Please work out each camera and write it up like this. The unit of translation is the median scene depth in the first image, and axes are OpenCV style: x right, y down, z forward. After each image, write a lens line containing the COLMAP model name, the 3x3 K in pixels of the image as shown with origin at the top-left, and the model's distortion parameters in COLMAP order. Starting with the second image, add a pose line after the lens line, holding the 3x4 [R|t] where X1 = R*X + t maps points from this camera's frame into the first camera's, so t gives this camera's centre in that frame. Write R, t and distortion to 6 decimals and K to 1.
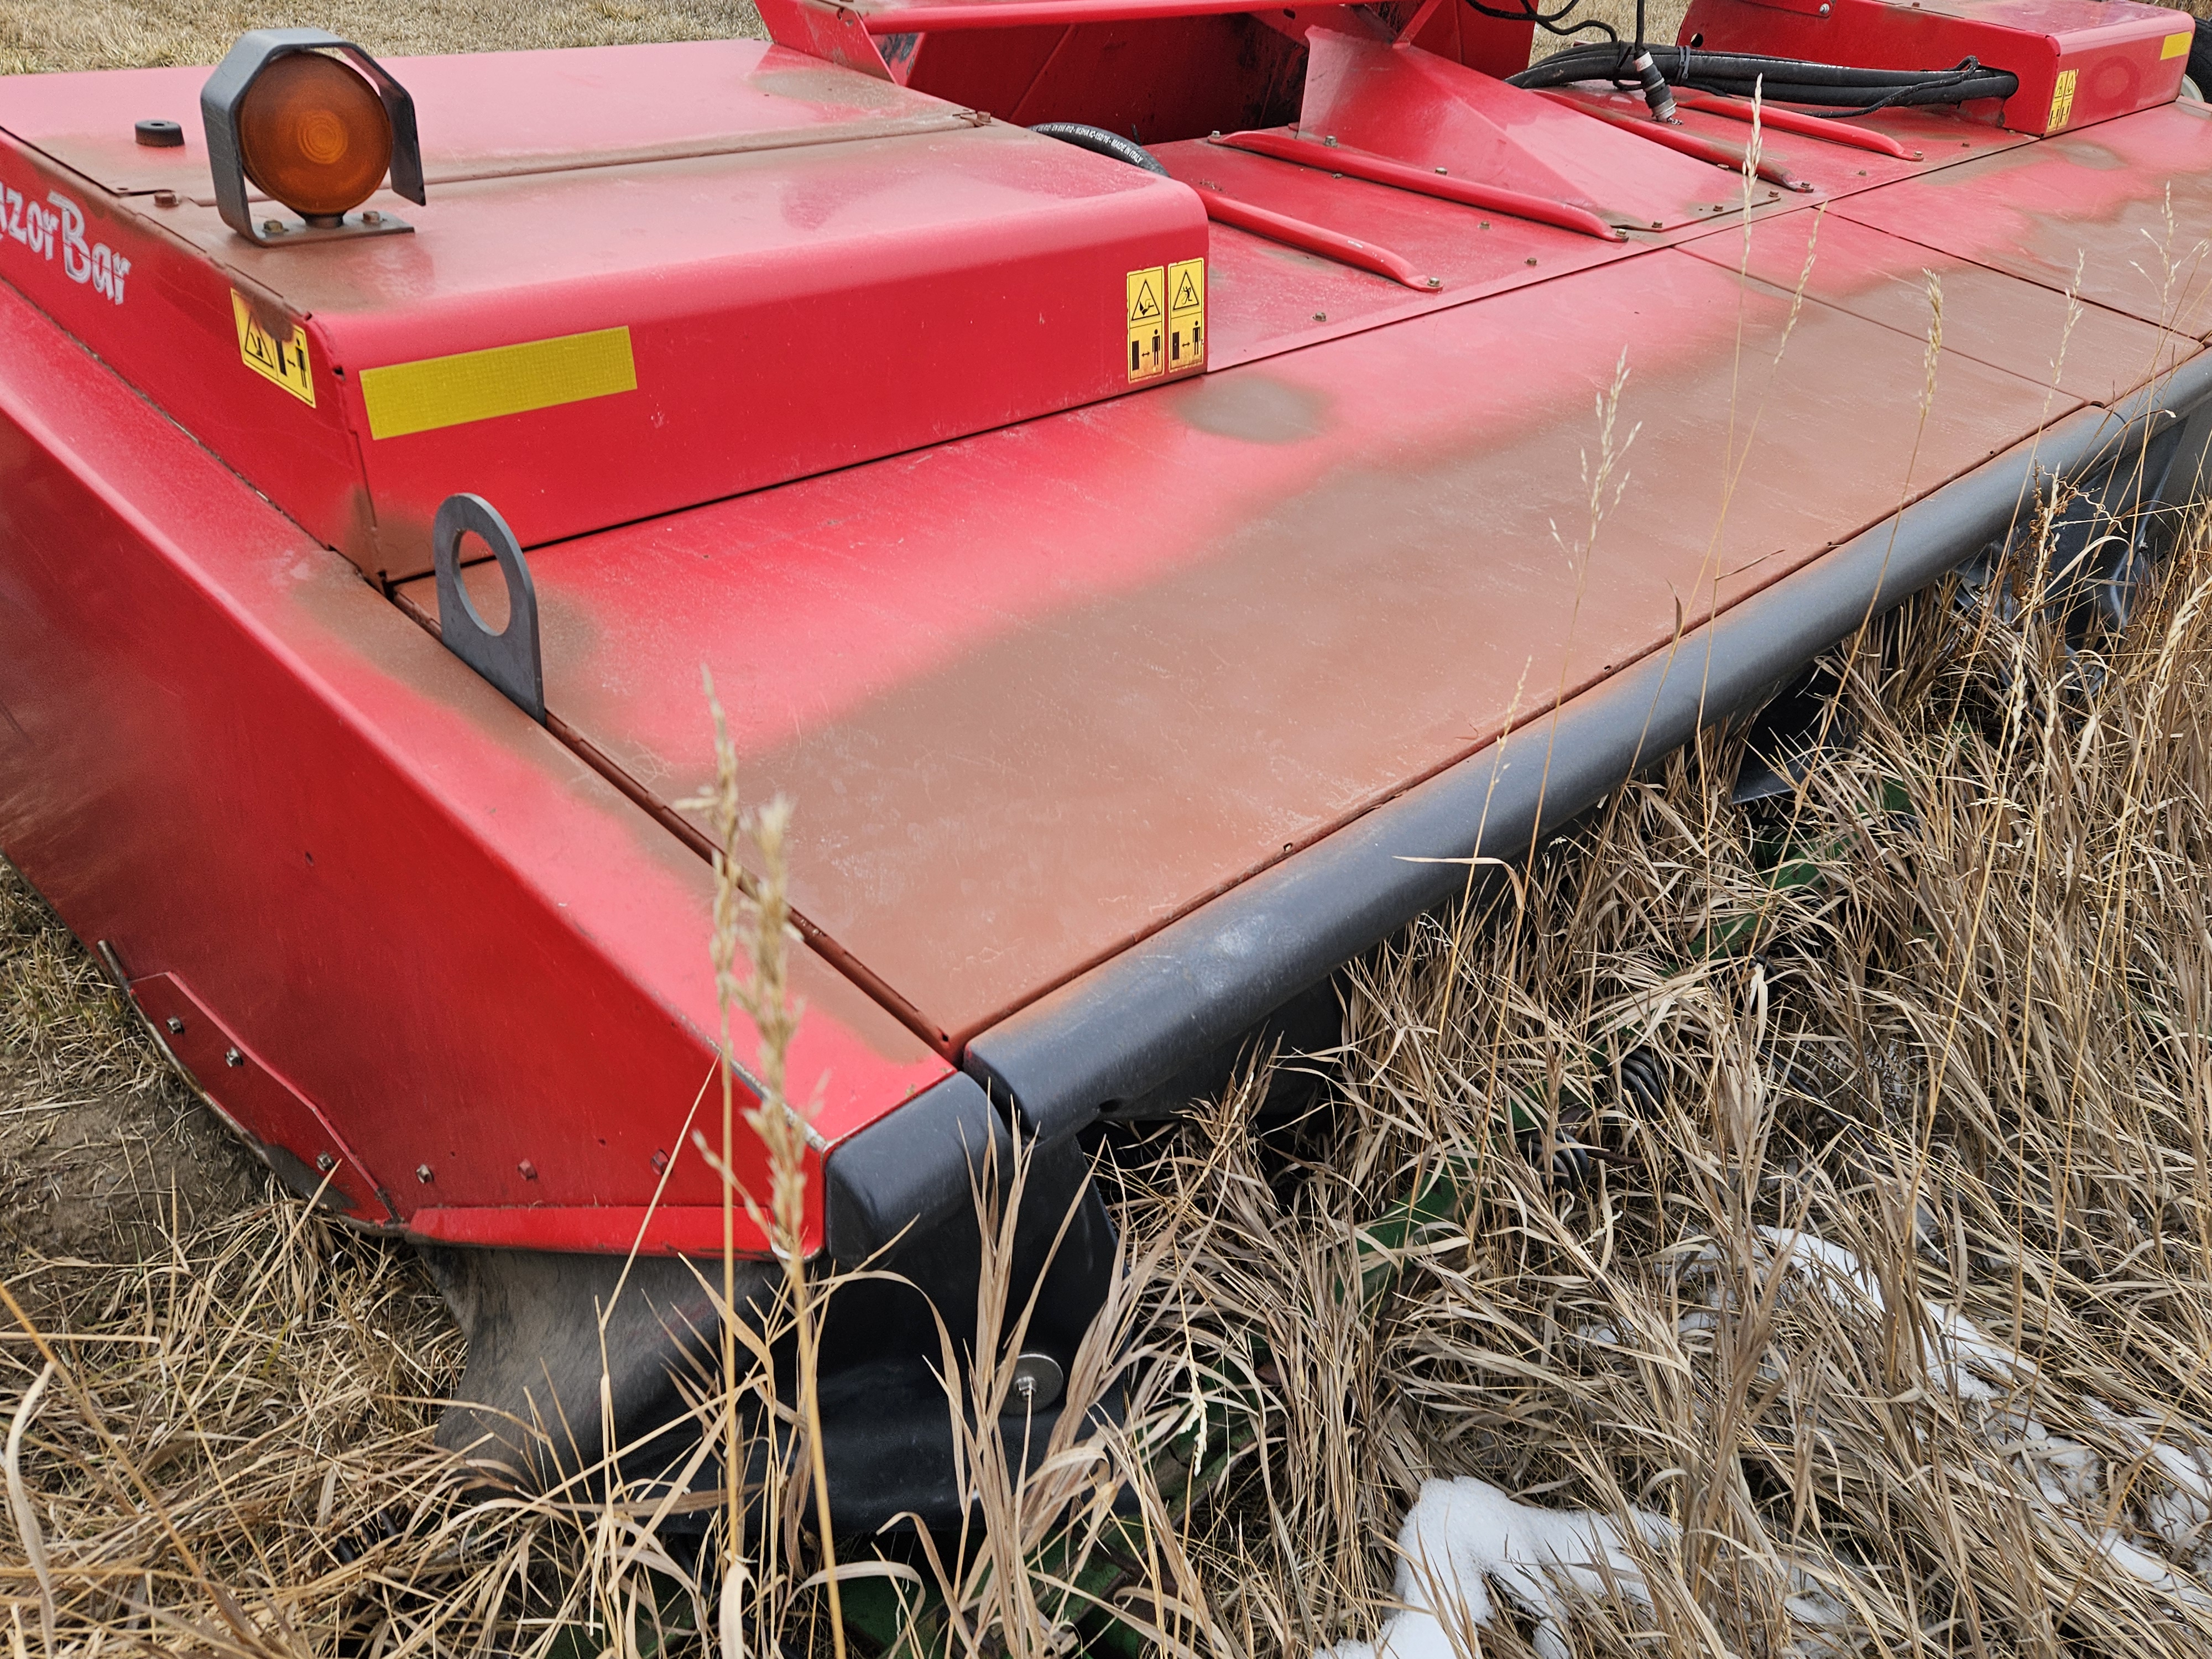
lens RADIAL K [[1787.8, 0, 1106.3], [0, 1787.8, 782.0], [0, 0, 1]] dist [0.093371, -0.090083]
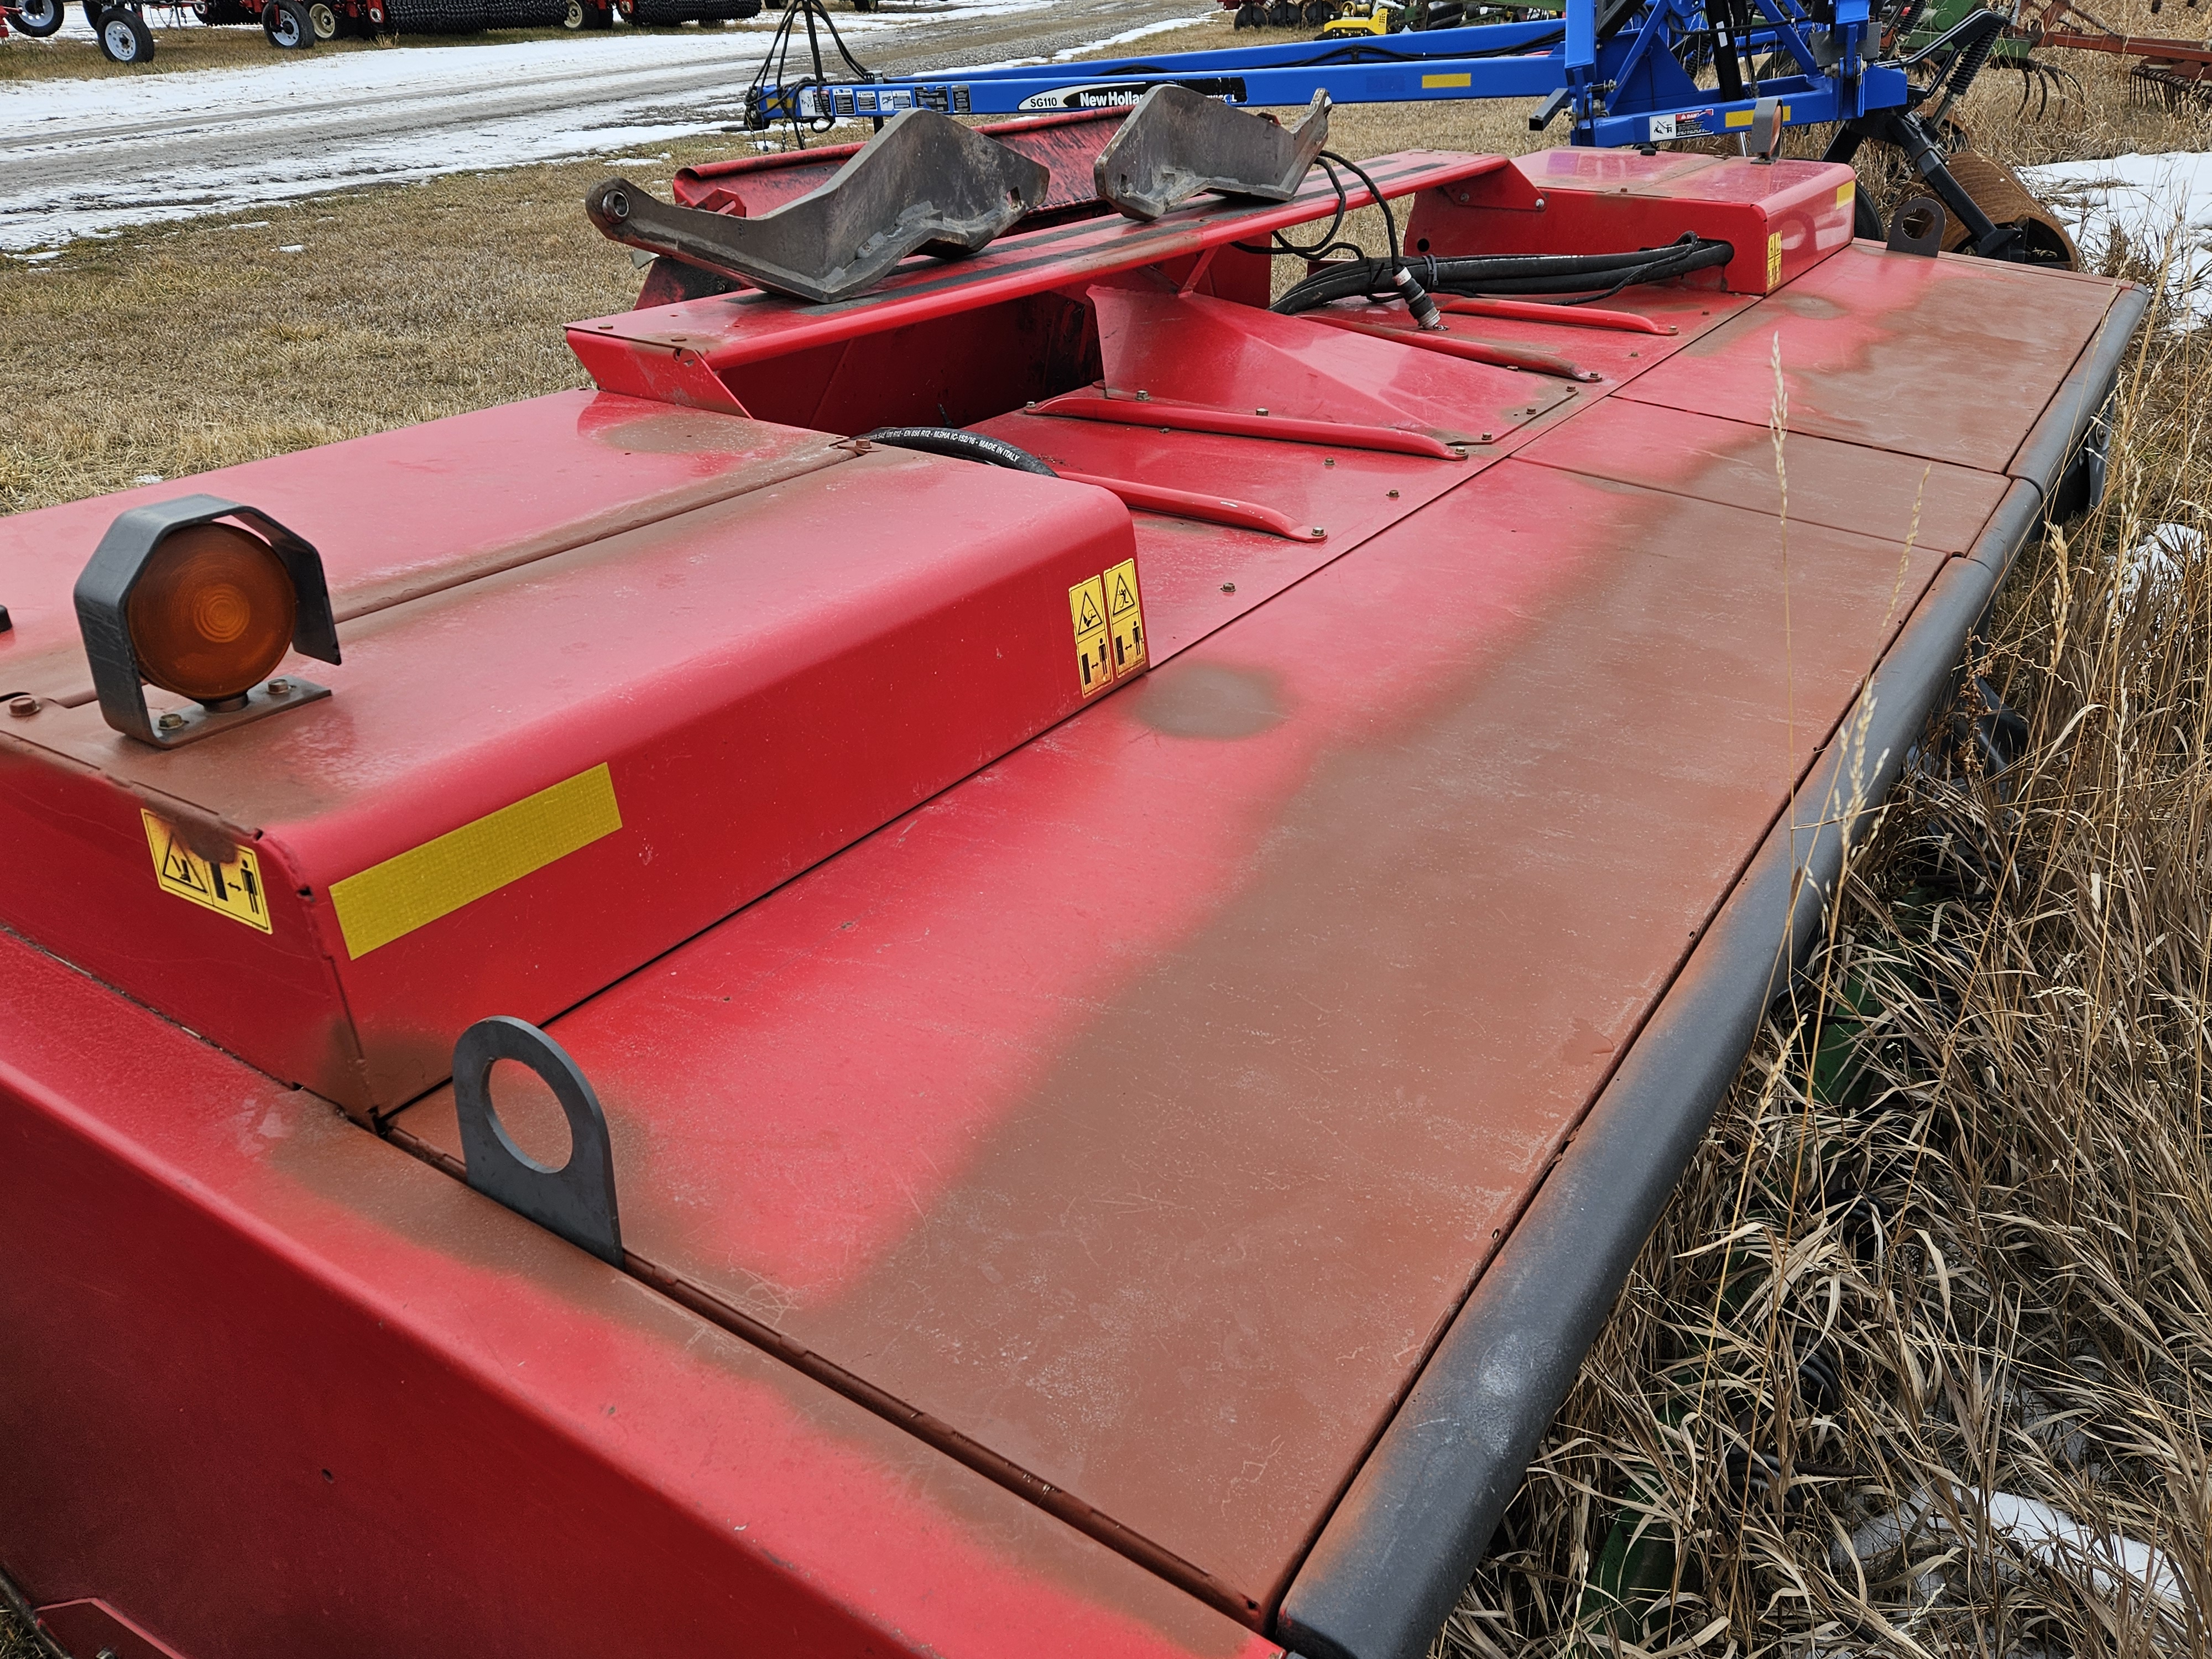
lens RADIAL K [[1787.8, 0, 1106.3], [0, 1787.8, 782.0], [0, 0, 1]] dist [0.093371, -0.090083]
pose [[0.975661, -0.165803, 0.143512, -0.125712], [0.180239, 0.979105, -0.094165, -0.094697], [-0.124900, 0.117740, 0.985159, 0.085837]]
